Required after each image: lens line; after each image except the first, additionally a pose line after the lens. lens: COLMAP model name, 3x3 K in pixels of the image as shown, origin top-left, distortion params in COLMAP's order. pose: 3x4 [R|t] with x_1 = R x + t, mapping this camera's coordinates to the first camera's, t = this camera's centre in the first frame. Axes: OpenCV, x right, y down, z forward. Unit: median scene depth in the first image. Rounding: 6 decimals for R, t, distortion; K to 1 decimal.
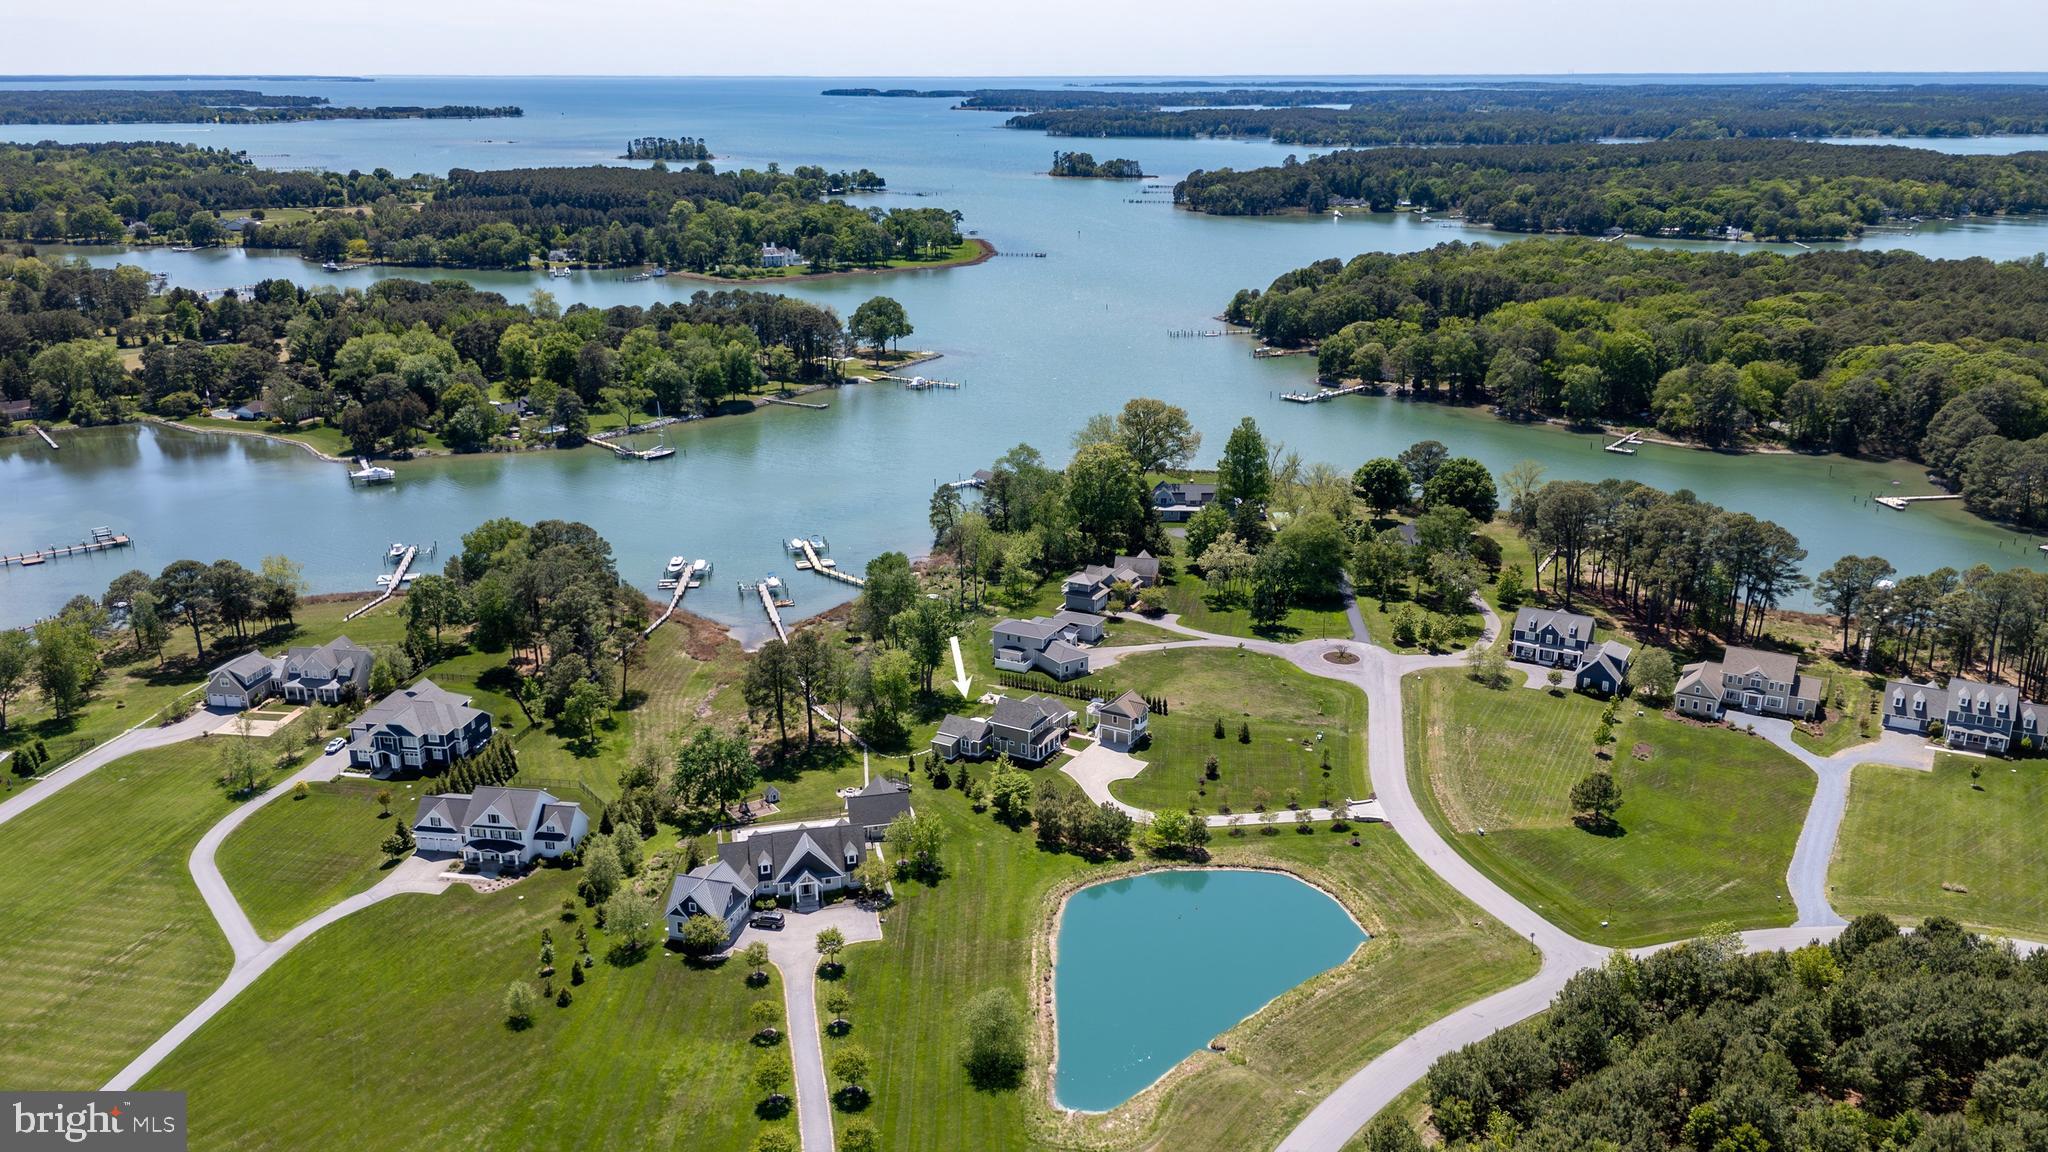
lens RADIAL K [[1517.0, 0, 1022.0], [0, 1517.0, 576.0], [0, 0, 1]] dist [0.067206, -0.075487]
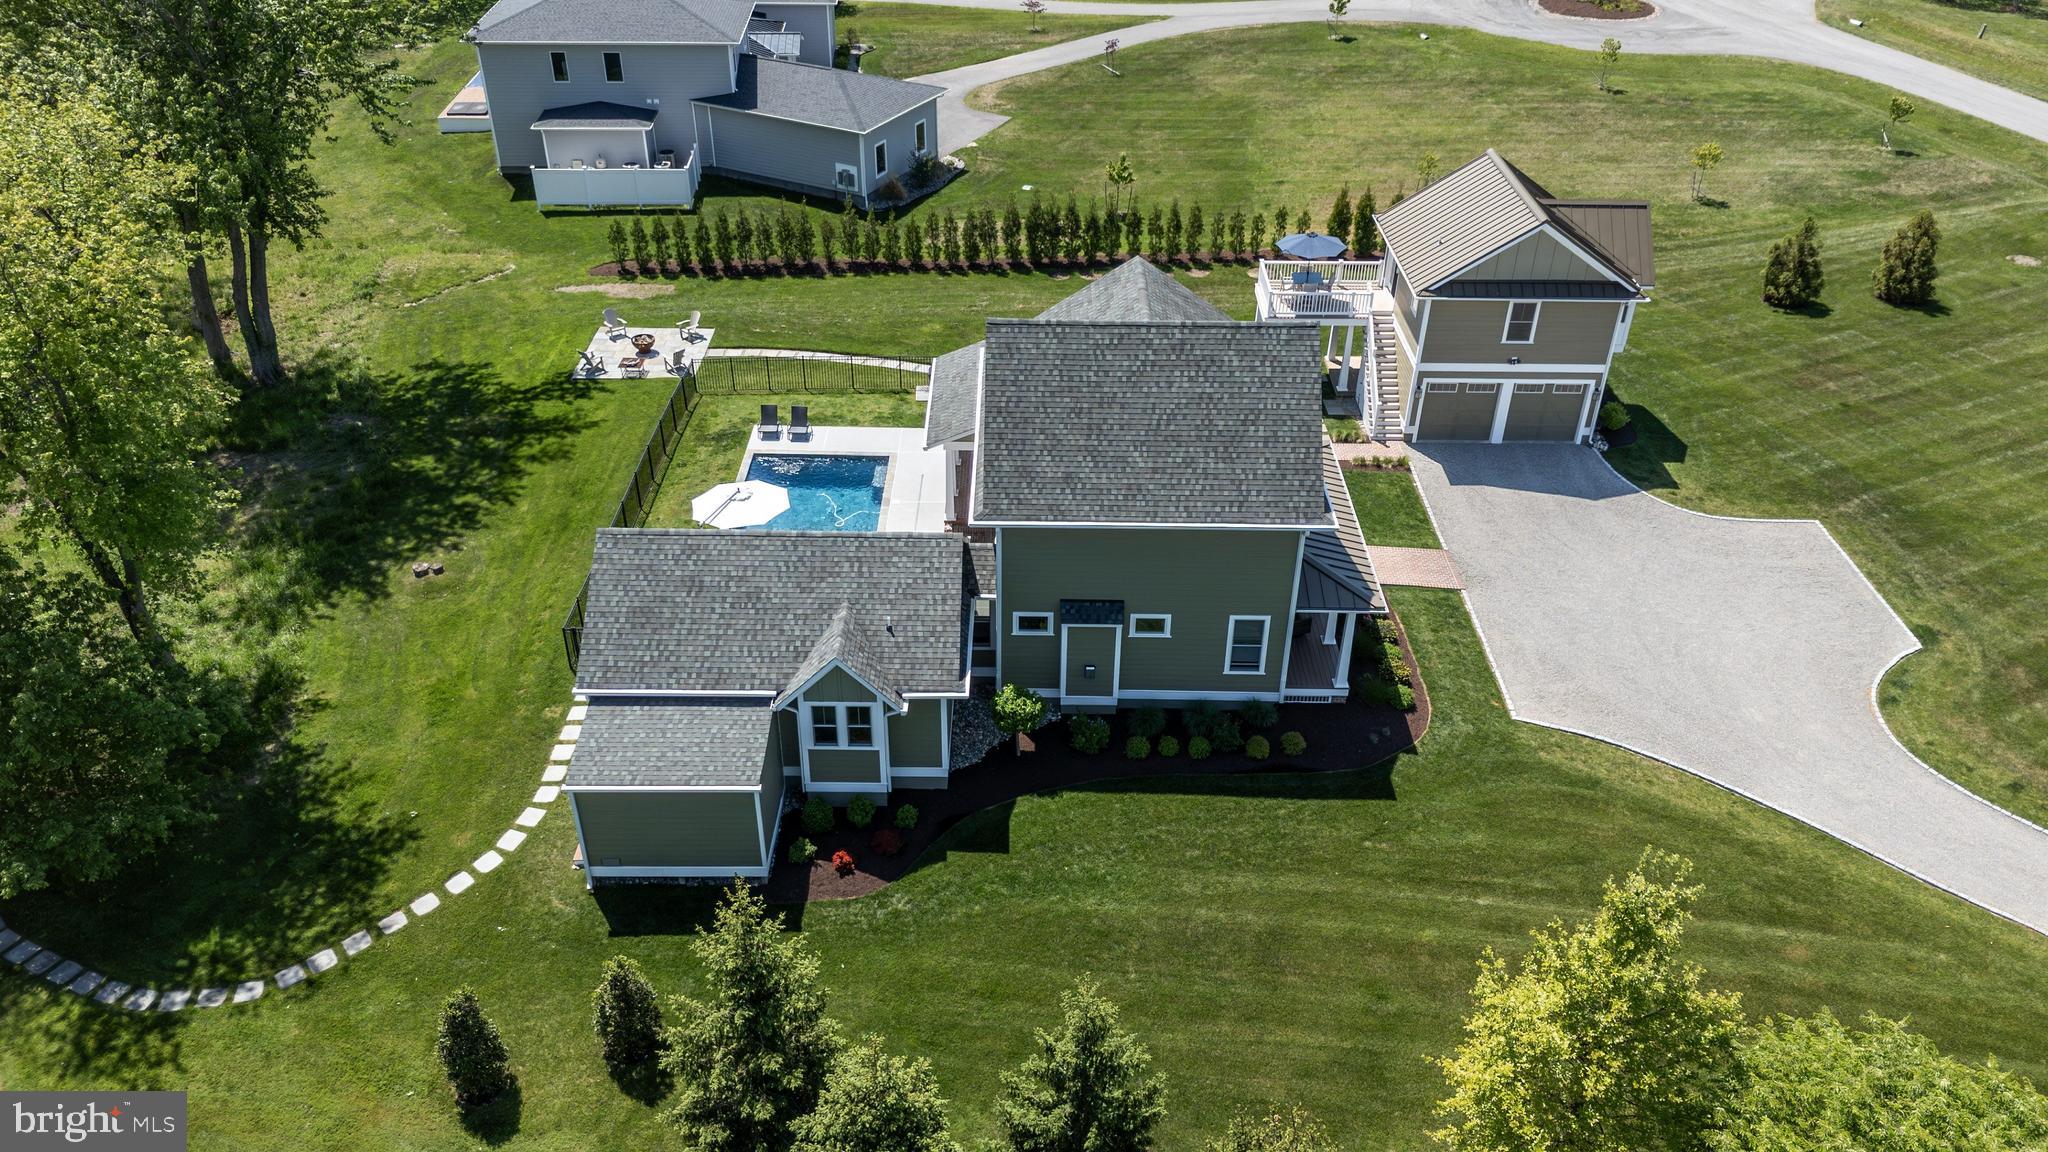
lens RADIAL K [[1517.0, 0, 1022.0], [0, 1517.0, 576.0], [0, 0, 1]] dist [0.067206, -0.075487]
pose [[0.871639, -0.258949, 0.416161, -0.034318], [0.136994, 0.943922, 0.300408, 0.028921], [-0.470614, -0.204836, 0.858234, 0.411601]]
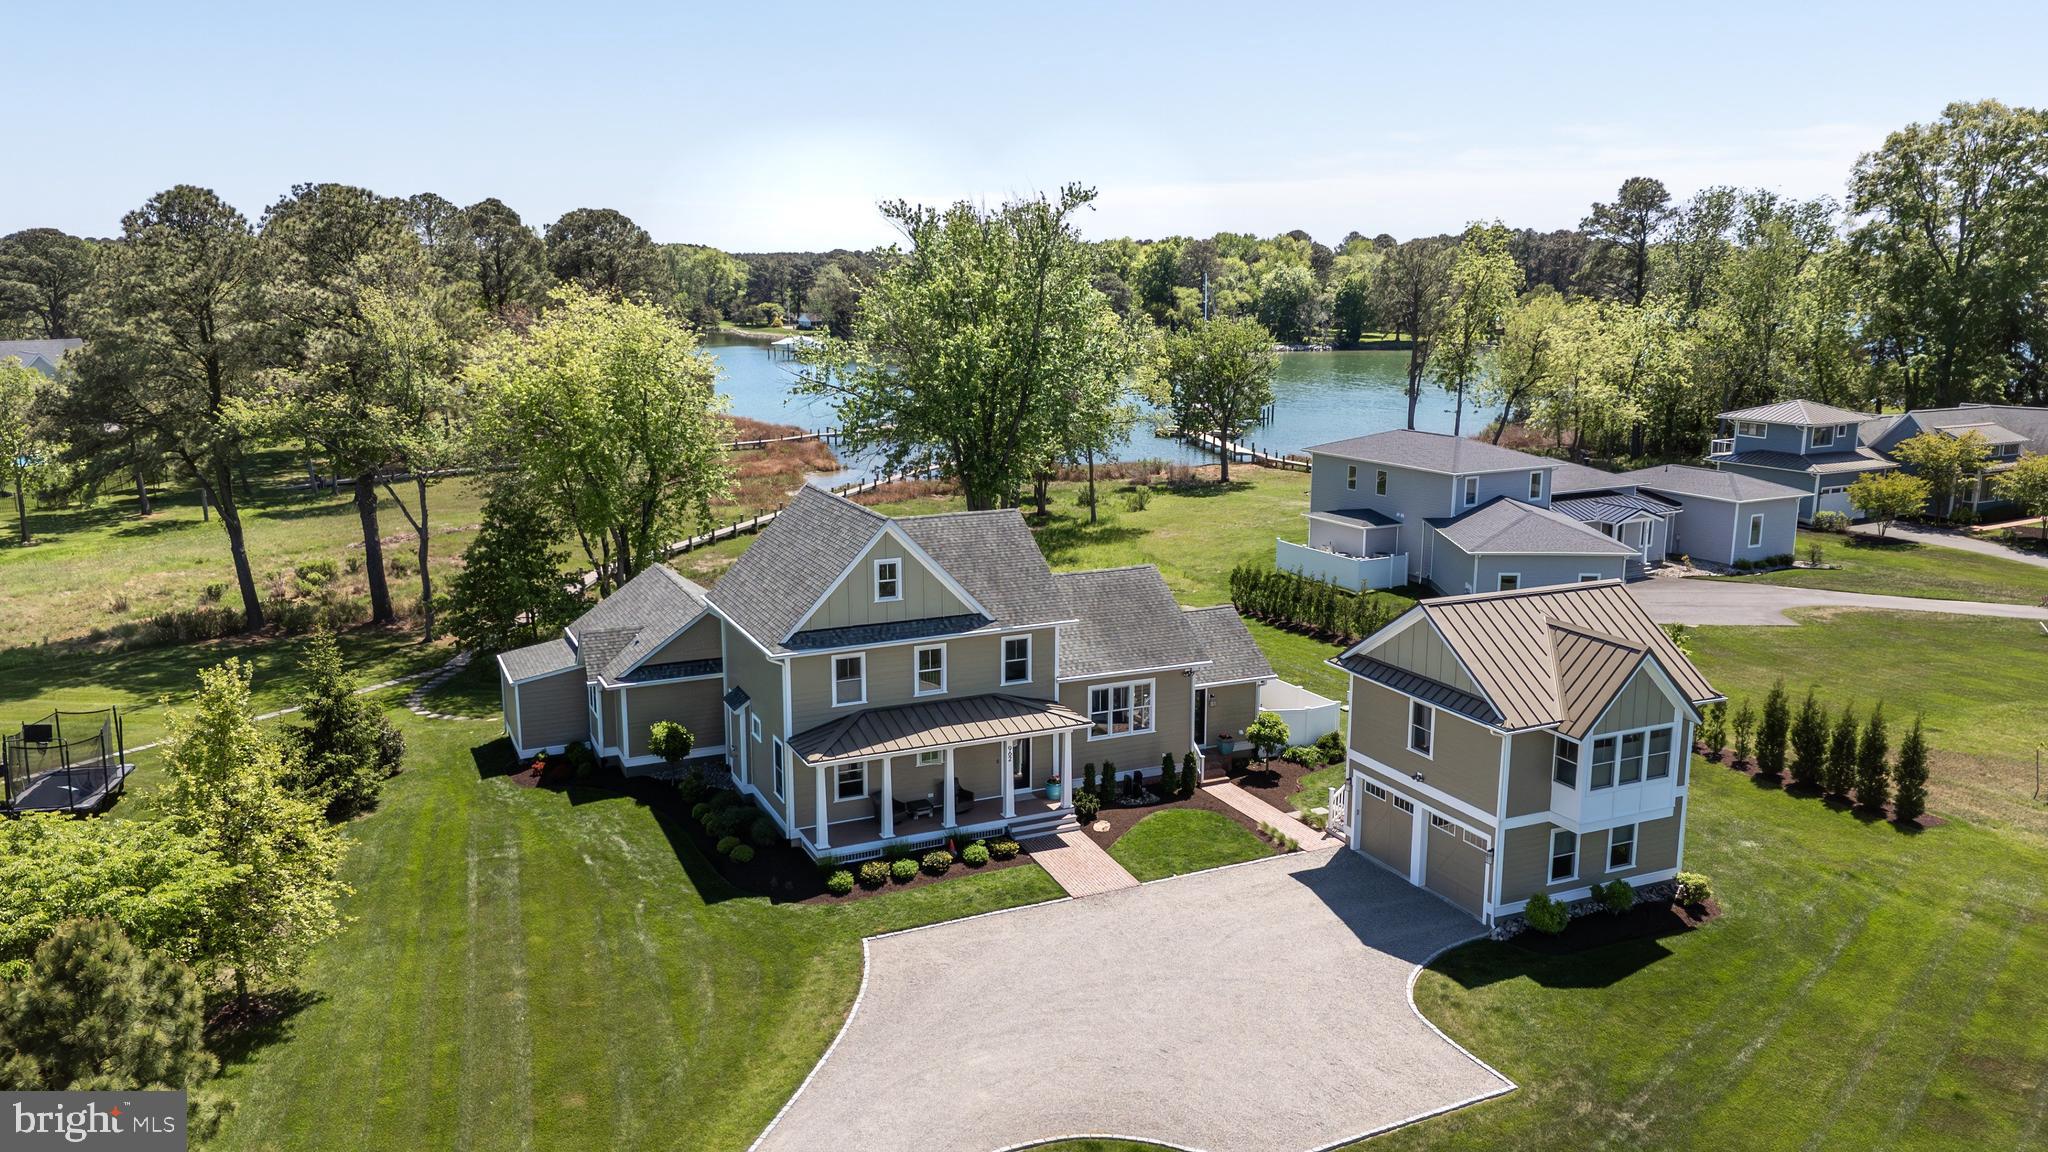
lens RADIAL K [[1493.6, 0, 1024.0], [0, 1493.6, 576.0], [0, 0, 1]] dist [0.067246, -0.080957]
pose [[0.818152, 0.116924, -0.562989, 0.052593], [-0.176128, 0.983003, -0.051799, 0.044806], [0.547363, 0.141538, 0.824840, 0.405155]]
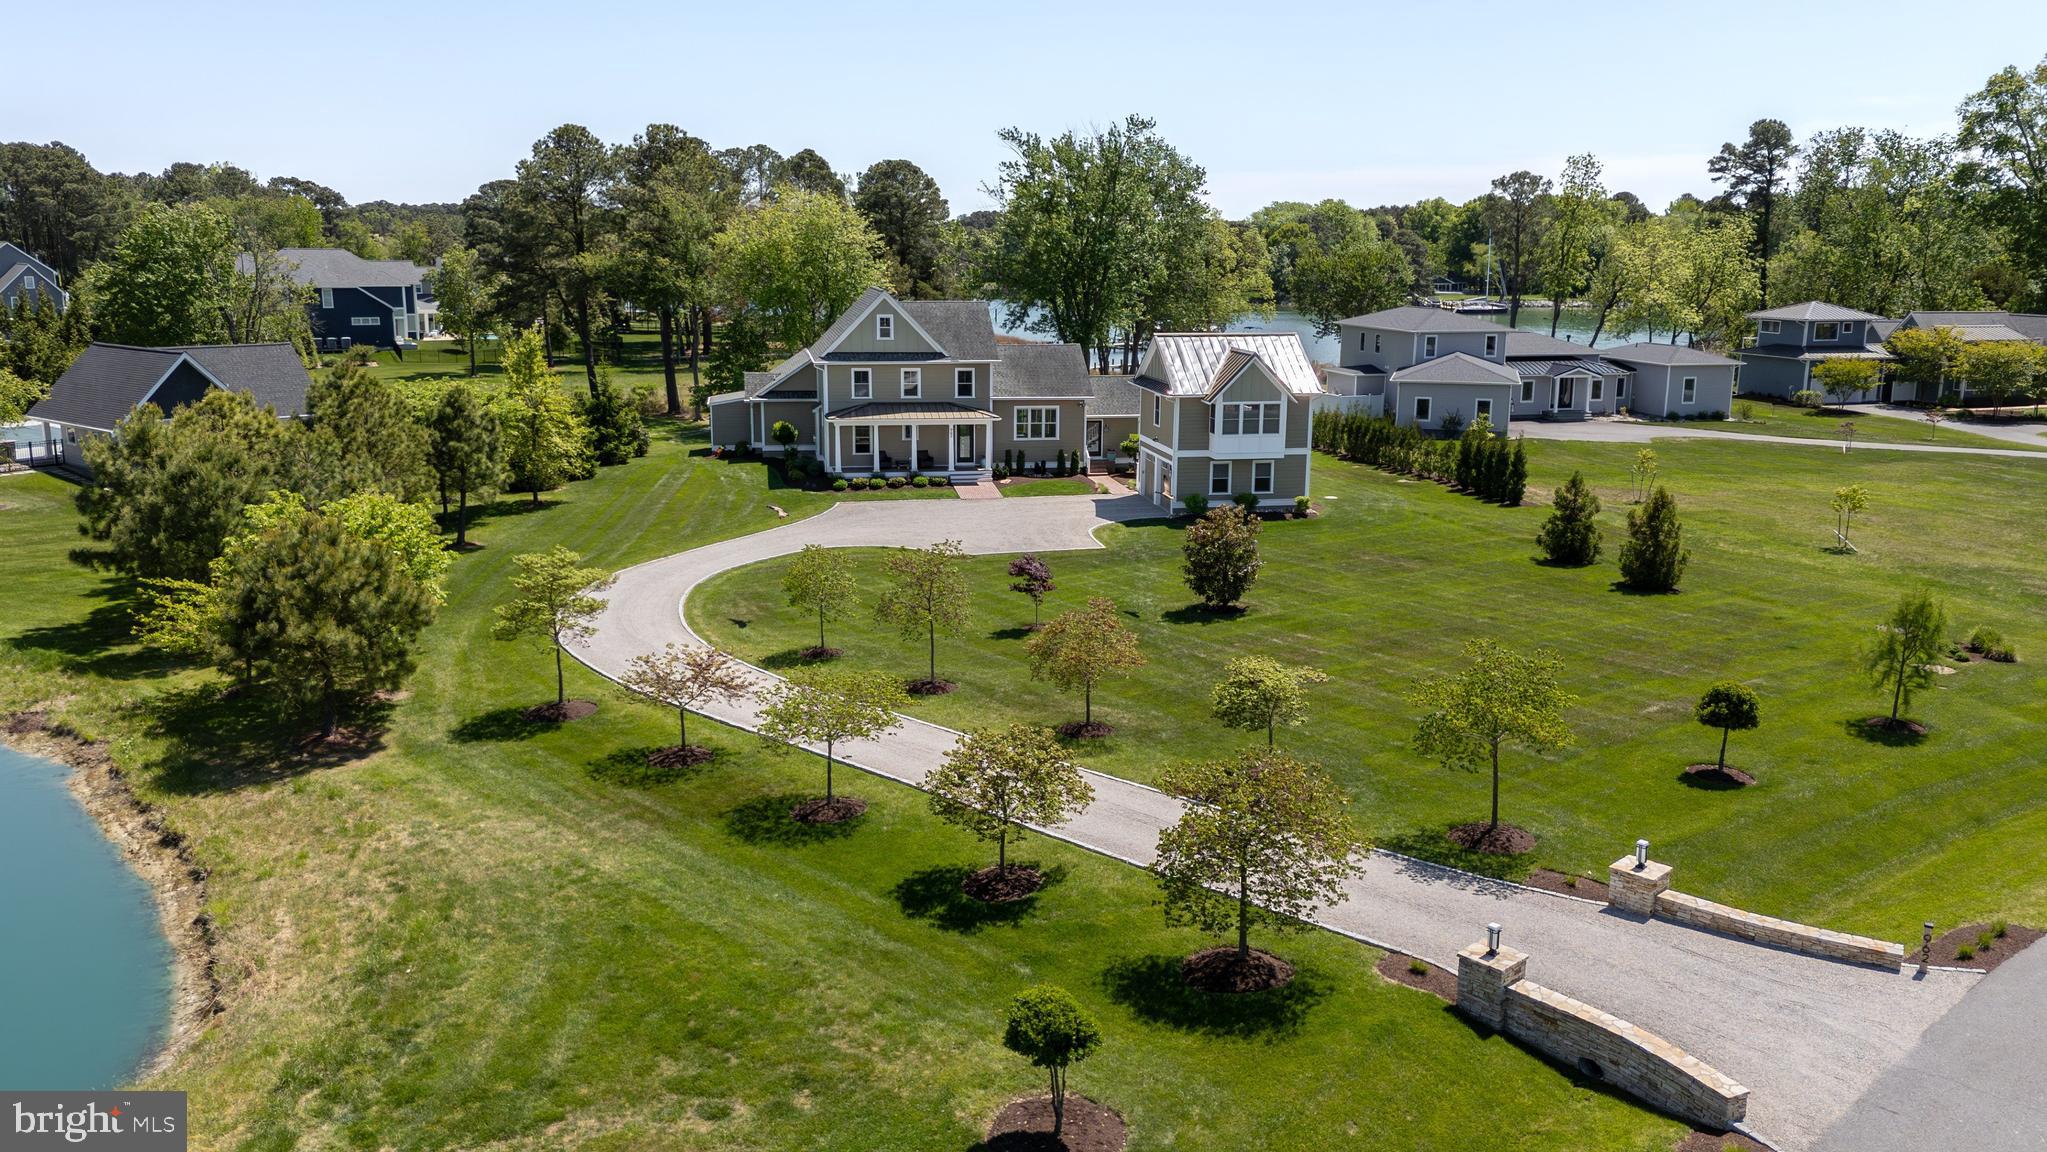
lens RADIAL K [[1478.2, 0, 1038.3], [0, 1478.2, 575.1], [0, 0, 1]] dist [0.102516, -0.146560]
pose [[0.655564, 0.168666, -0.736062, 0.113537], [-0.237153, 0.971406, 0.011377, 0.058846], [0.716934, 0.167101, 0.676818, 0.388231]]
